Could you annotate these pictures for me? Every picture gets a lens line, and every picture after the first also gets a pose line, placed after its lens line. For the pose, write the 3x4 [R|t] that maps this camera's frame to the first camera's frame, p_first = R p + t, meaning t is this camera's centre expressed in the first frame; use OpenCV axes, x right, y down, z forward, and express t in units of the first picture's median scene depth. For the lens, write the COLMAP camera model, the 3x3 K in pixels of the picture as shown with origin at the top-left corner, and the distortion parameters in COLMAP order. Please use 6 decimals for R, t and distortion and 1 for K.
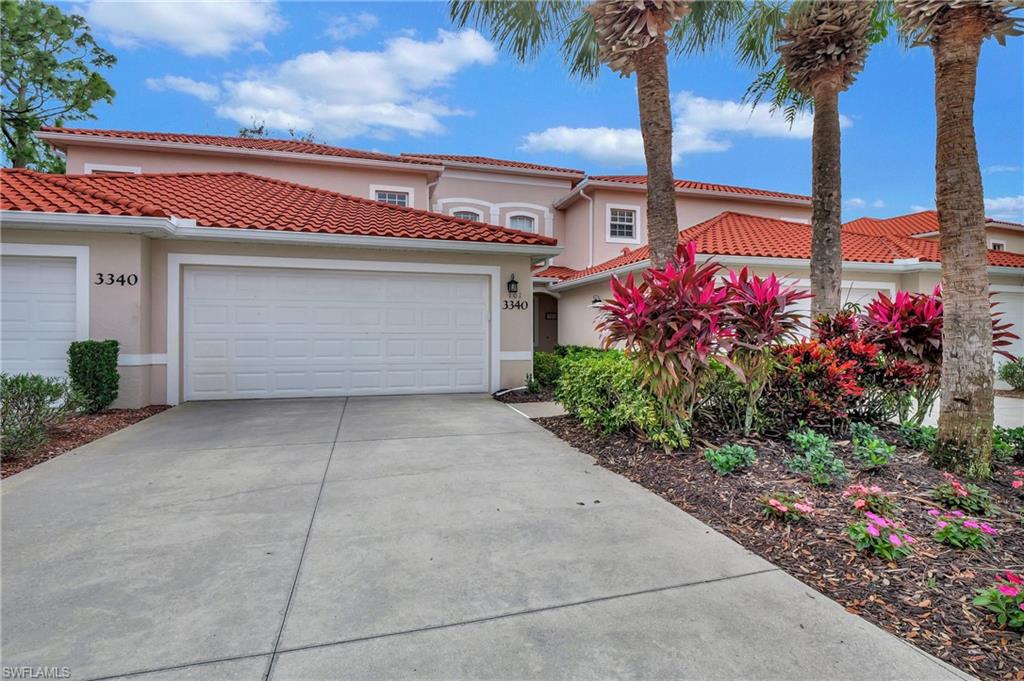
lens RADIAL K [[496.3, 0, 515.7], [0, 496.3, 340.6], [0, 0, 1]] dist [-0.003461, -0.004863]
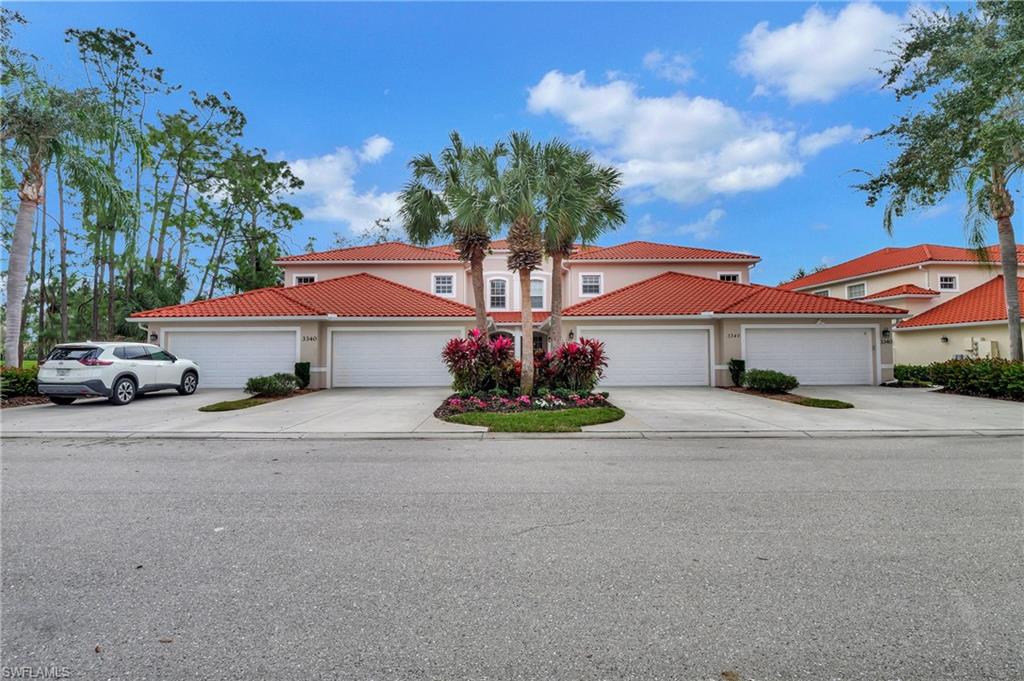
lens RADIAL K [[496.3, 0, 509.8], [0, 496.3, 339.0], [0, 0, 1]] dist [-0.003461, -0.004863]
pose [[0.962430, -0.024020, -0.270467, 0.876823], [0.008548, 0.998266, -0.058237, 0.036504], [0.271397, 0.053737, 0.960966, -1.175361]]
